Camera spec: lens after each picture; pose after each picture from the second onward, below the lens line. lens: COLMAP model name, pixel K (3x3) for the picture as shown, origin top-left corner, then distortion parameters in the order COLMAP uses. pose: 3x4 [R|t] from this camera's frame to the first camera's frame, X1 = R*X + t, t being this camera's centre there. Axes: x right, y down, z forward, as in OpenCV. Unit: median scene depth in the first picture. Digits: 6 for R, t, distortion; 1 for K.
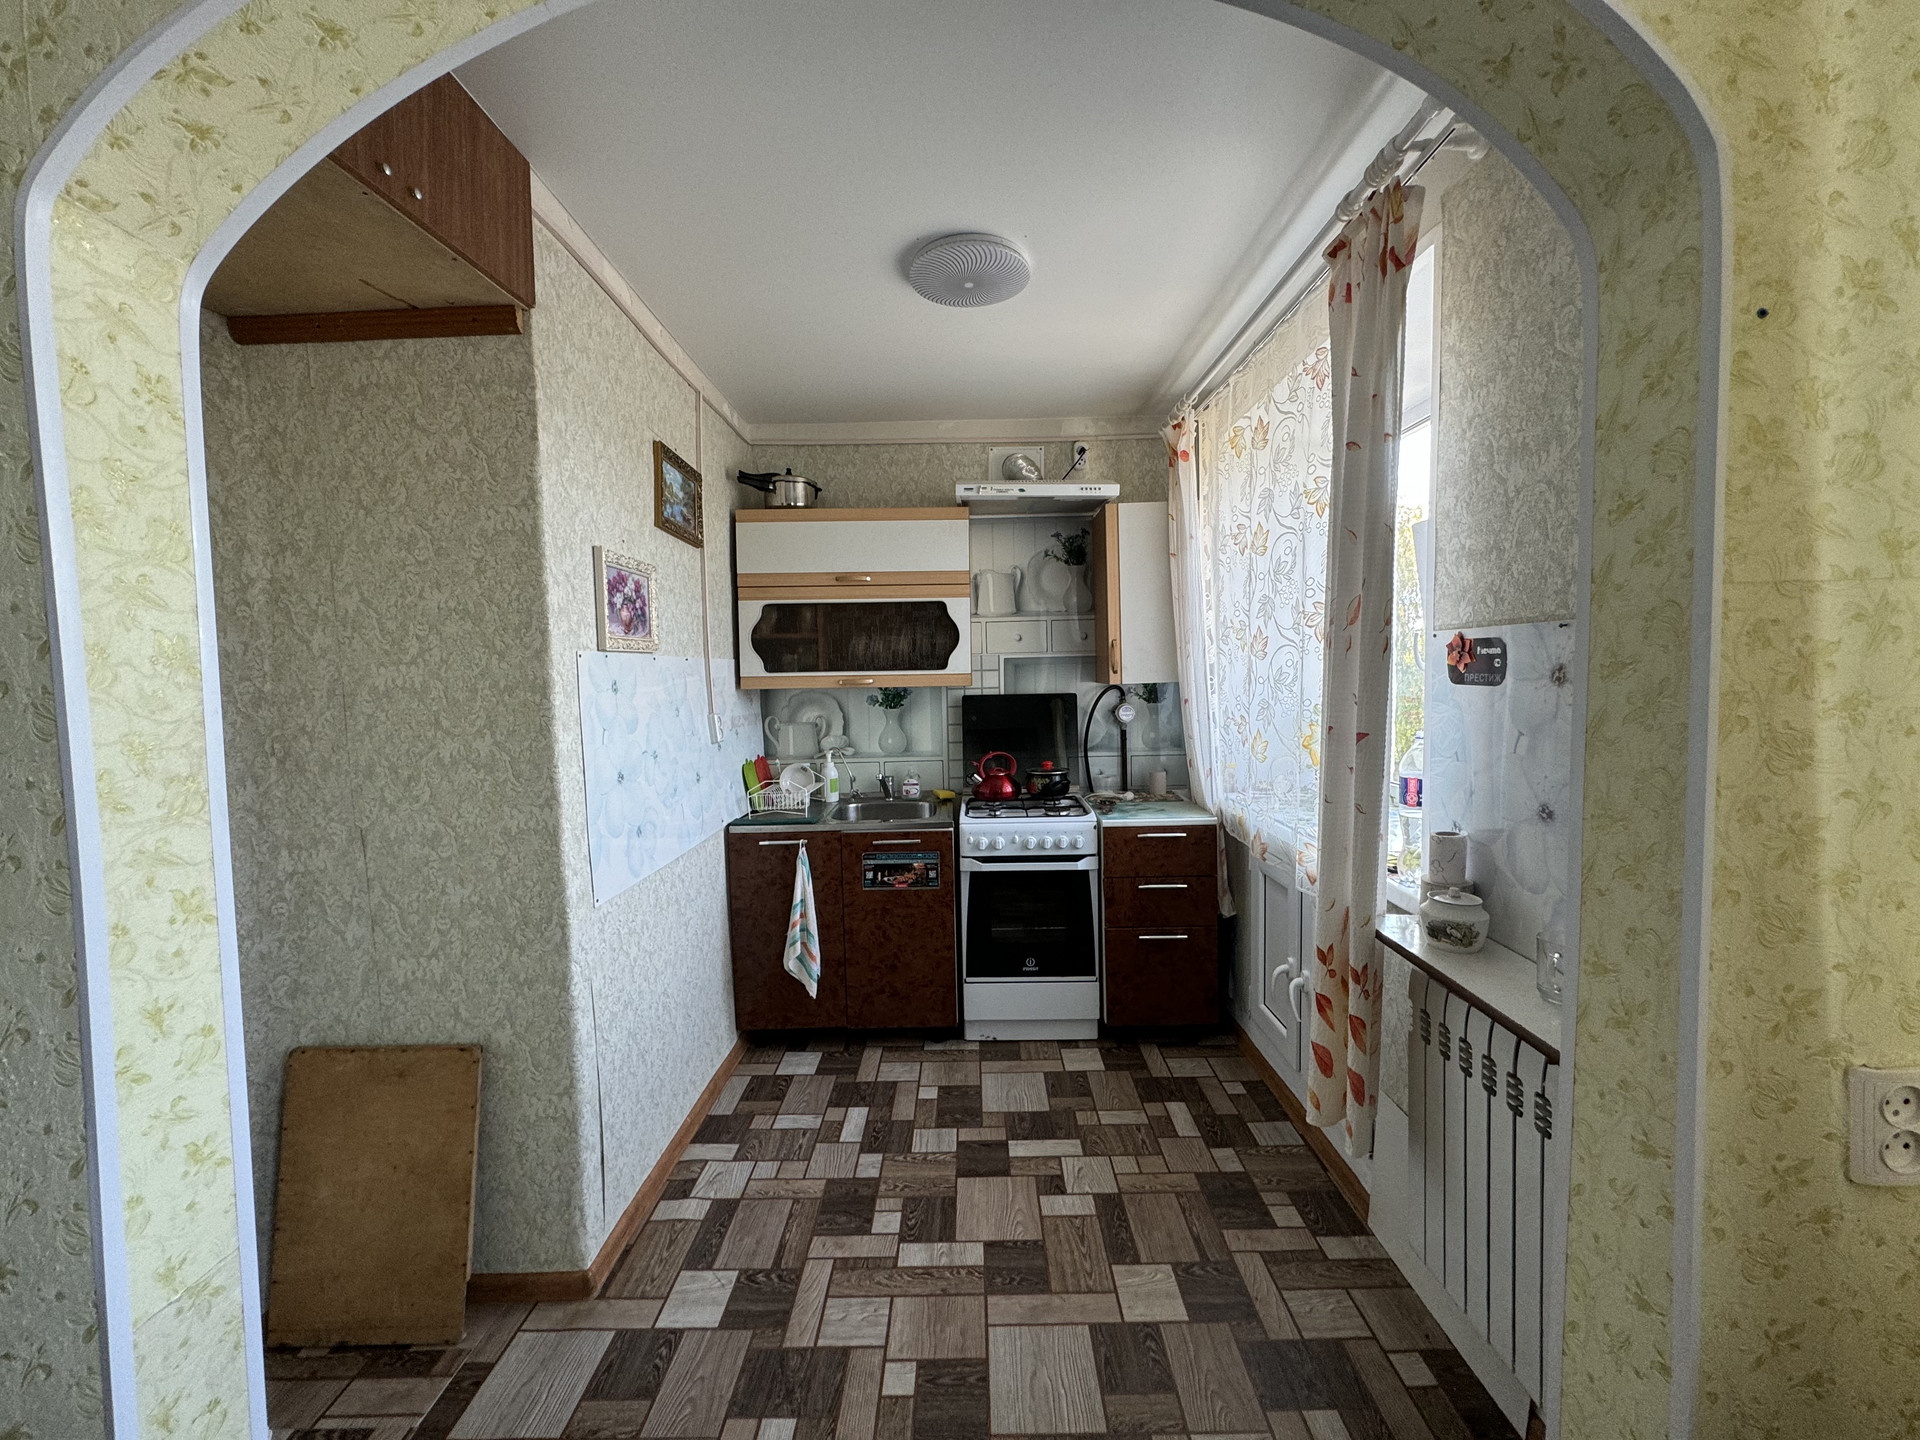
lens RADIAL K [[764.0, 0, 962.6], [0, 764.0, 717.6], [0, 0, 1]] dist [-0.001879, 0.000450]
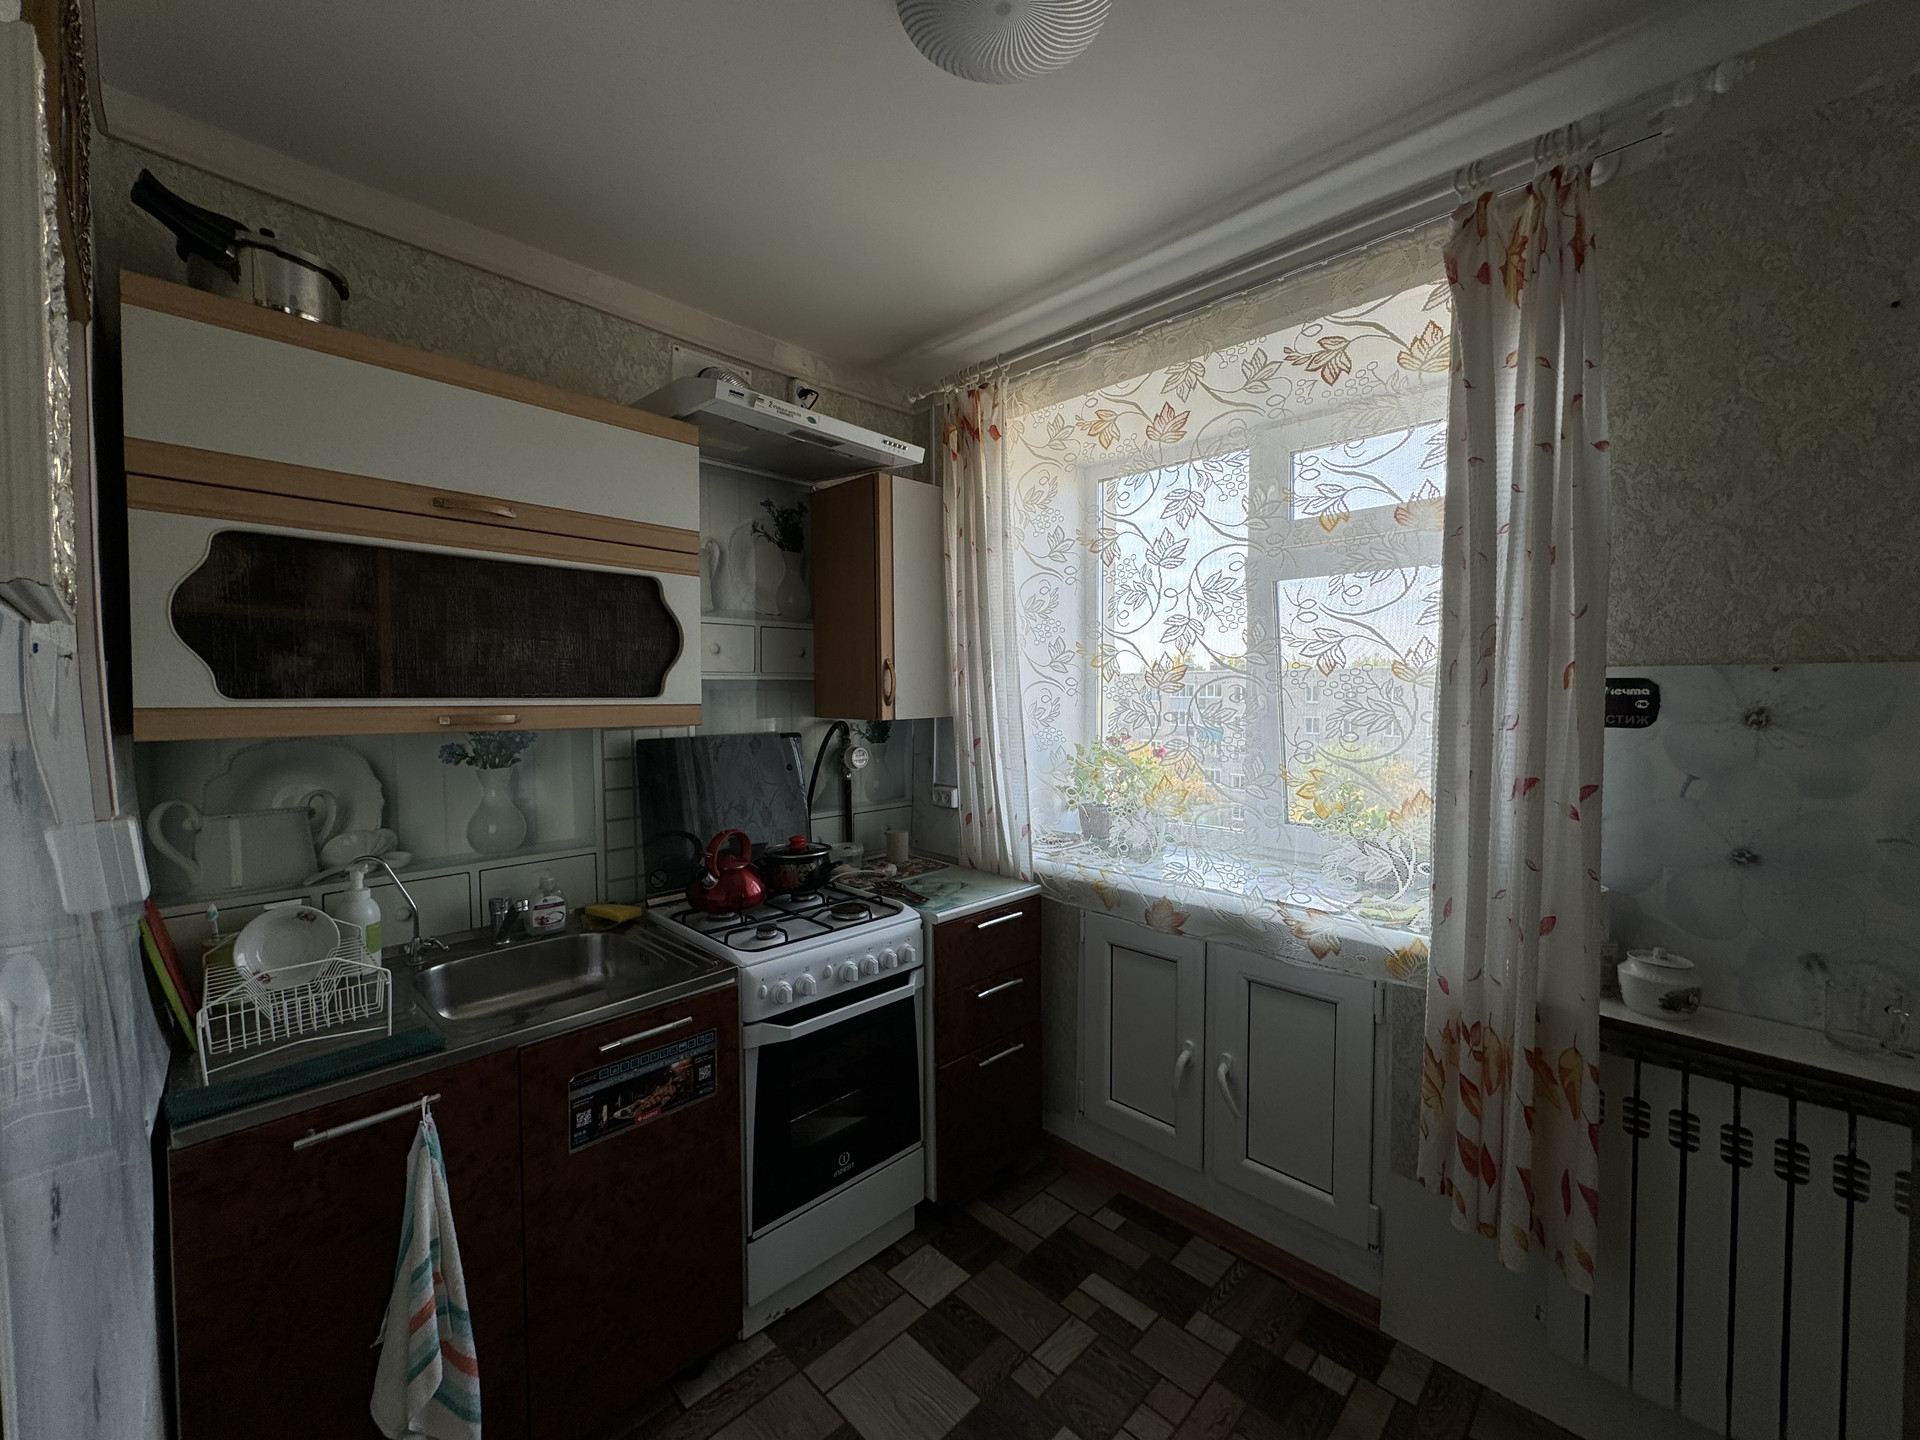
lens RADIAL K [[764.0, 0, 962.6], [0, 764.0, 717.6], [0, 0, 1]] dist [-0.001879, 0.000450]
pose [[0.695317, -0.005470, 0.718682, -0.292759], [0.030824, 0.999278, -0.022217, -0.029459], [-0.718042, 0.037601, 0.694984, 0.466471]]
